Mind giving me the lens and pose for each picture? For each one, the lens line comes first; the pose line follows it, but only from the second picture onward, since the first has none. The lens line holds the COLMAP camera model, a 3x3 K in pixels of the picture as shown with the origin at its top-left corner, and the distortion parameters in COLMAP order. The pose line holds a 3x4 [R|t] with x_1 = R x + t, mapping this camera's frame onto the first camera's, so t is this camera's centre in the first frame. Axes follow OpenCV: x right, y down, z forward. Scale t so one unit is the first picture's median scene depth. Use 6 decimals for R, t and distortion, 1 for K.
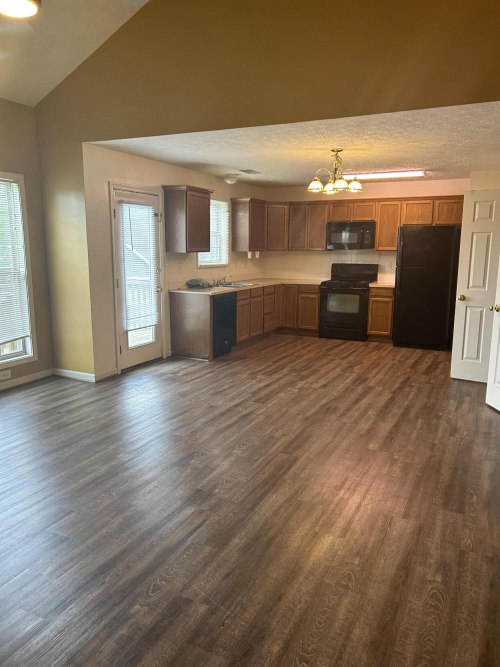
lens RADIAL K [[501.2, 0, 240.5], [0, 501.2, 337.3], [0, 0, 1]] dist [0.045264, -0.047098]
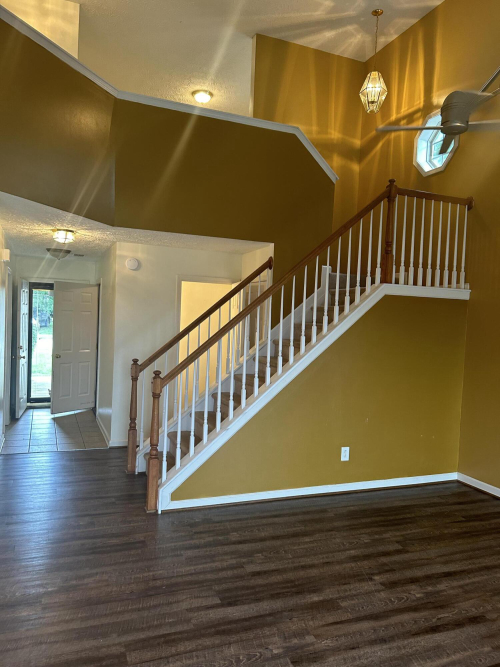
lens RADIAL K [[501.2, 0, 243.6], [0, 501.2, 334.6], [0, 0, 1]] dist [0.045264, -0.047098]
pose [[-0.745645, -0.059172, 0.663711, -0.285039], [0.075285, 0.982191, 0.172144, -0.183756], [-0.662077, 0.178326, -0.727911, 0.856027]]
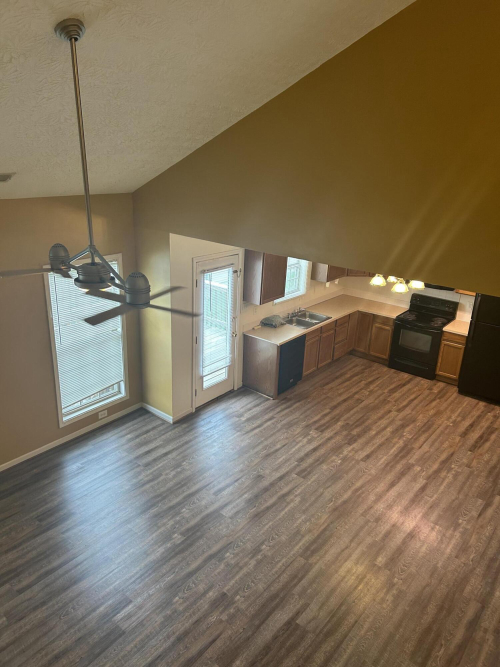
lens RADIAL K [[501.2, 0, 241.3], [0, 501.2, 329.9], [0, 0, 1]] dist [0.045264, -0.047098]
pose [[0.975166, 0.102998, -0.196068, 0.082909], [-0.070863, 0.983847, 0.164389, -0.333810], [0.209833, -0.146413, 0.966713, -0.092391]]
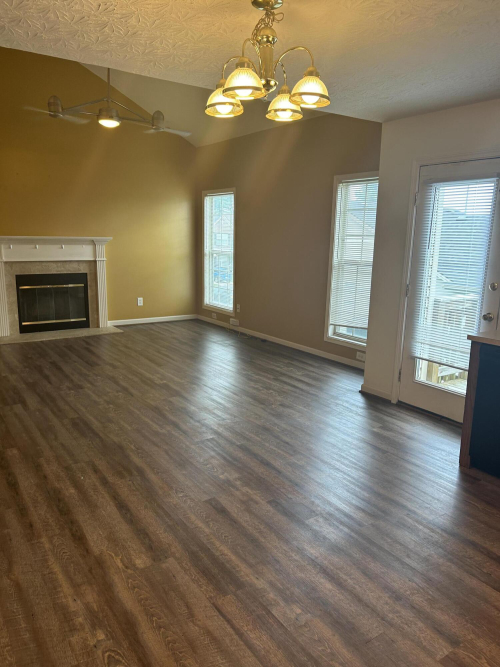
lens RADIAL K [[501.2, 0, 254.7], [0, 501.2, 336.7], [0, 0, 1]] dist [0.045264, -0.047098]
pose [[-0.478813, 0.161672, -0.862902, 0.553873], [-0.182915, 0.942955, 0.278168, -0.215303], [0.858650, 0.291029, -0.421927, 1.165260]]
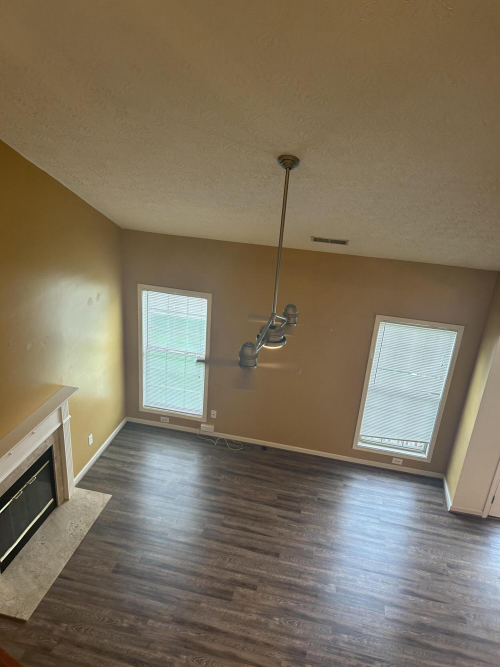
lens RADIAL K [[501.2, 0, 249.1], [0, 501.2, 335.9], [0, 0, 1]] dist [0.045264, -0.047098]
pose [[0.252798, 0.387814, -0.886393, 0.440700], [-0.245590, 0.911866, 0.328917, -0.520664], [0.935831, 0.134539, 0.325761, 0.155629]]
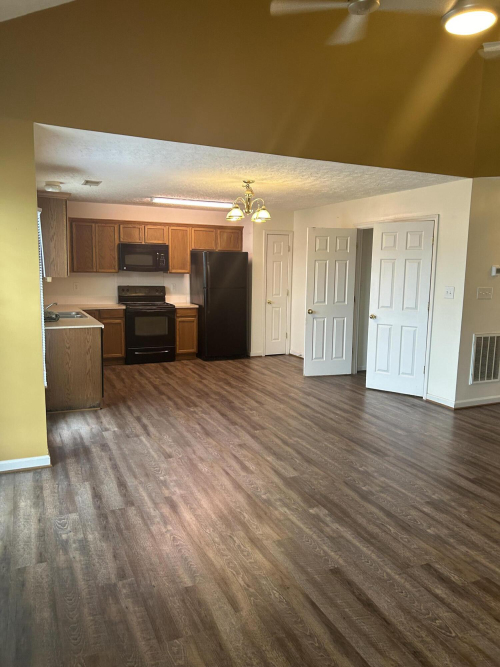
lens RADIAL K [[501.2, 0, 249.8], [0, 501.2, 338.9], [0, 0, 1]] dist [0.045264, -0.047098]
pose [[0.628295, -0.108373, 0.770390, -0.621695], [0.131933, 0.990749, 0.031773, -0.069677], [-0.766707, 0.081677, 0.636781, 0.325017]]
